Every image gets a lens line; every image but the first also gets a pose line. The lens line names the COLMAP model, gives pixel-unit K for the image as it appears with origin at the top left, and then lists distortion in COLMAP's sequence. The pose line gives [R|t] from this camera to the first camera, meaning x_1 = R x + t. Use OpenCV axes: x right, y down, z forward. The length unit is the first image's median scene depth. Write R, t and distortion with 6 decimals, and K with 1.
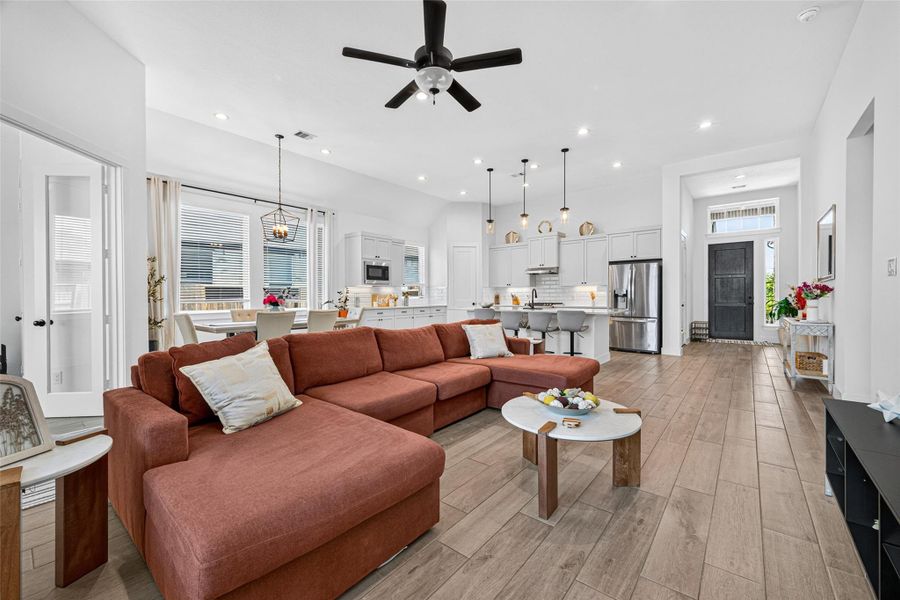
lens RADIAL K [[357.1, 0, 452.4], [0, 357.1, 299.8], [0, 0, 1]] dist [0.002203, -0.000392]
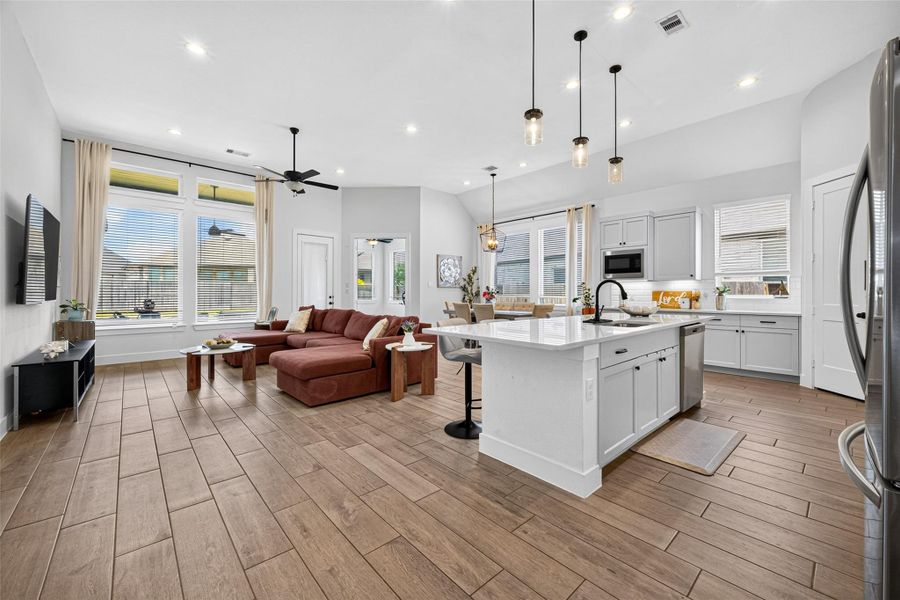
lens RADIAL K [[357.1, 0, 462.7], [0, 357.1, 291.1], [0, 0, 1]] dist [0.002203, -0.000392]
pose [[-0.133661, 0.000767, -0.991027, 0.610111], [-0.006968, 0.999974, 0.001714, -0.014288], [0.991003, 0.007135, -0.133652, 0.752337]]
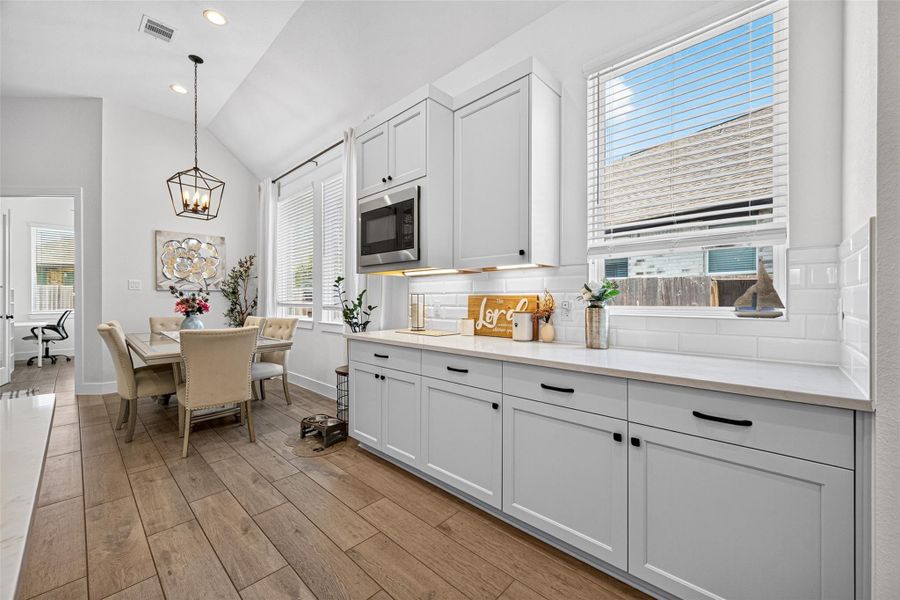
lens RADIAL K [[357.1, 0, 461.4], [0, 357.1, 300.2], [0, 0, 1]] dist [0.002203, -0.000392]
pose [[-0.048299, 0.005134, -0.998820, 0.105847], [-0.007716, 0.999955, 0.005513, -0.014094], [0.998803, 0.007973, -0.048257, 1.075294]]
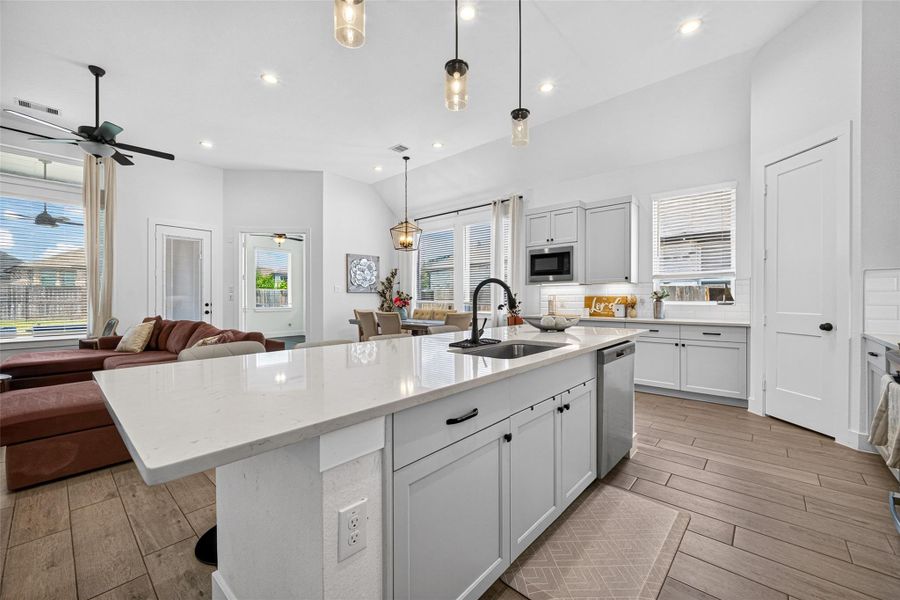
lens RADIAL K [[357.1, 0, 456.7], [0, 357.1, 299.1], [0, 0, 1]] dist [0.002203, -0.000392]
pose [[-0.030224, 0.006573, -0.999522, 0.451574], [-0.005436, 0.999963, 0.006741, -0.014301], [0.999528, 0.005637, -0.030188, 0.842234]]
